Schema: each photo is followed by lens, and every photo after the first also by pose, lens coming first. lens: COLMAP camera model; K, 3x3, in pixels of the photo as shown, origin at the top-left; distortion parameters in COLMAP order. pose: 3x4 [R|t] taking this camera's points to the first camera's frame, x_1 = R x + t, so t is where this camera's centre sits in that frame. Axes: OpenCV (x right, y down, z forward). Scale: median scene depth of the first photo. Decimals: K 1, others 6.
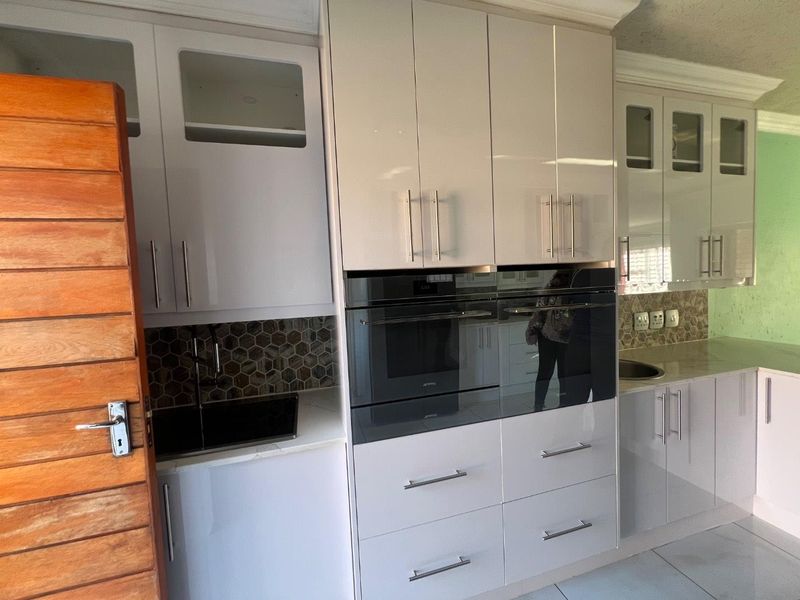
lens RADIAL K [[320.8, 0, 398.1], [0, 320.8, 294.0], [0, 0, 1]] dist [0.000530, -0.000090]
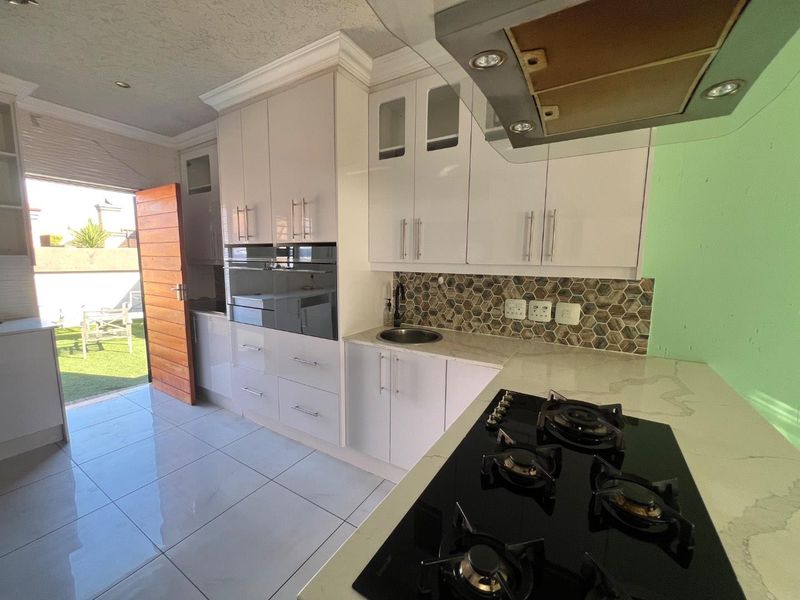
lens RADIAL K [[320.8, 0, 401.4], [0, 320.8, 304.0], [0, 0, 1]] dist [0.000530, -0.000090]
pose [[0.689379, 0.153565, -0.707937, 1.166728], [-0.072098, 0.986965, 0.143884, -0.034420], [0.720804, -0.048149, 0.691464, 0.154314]]
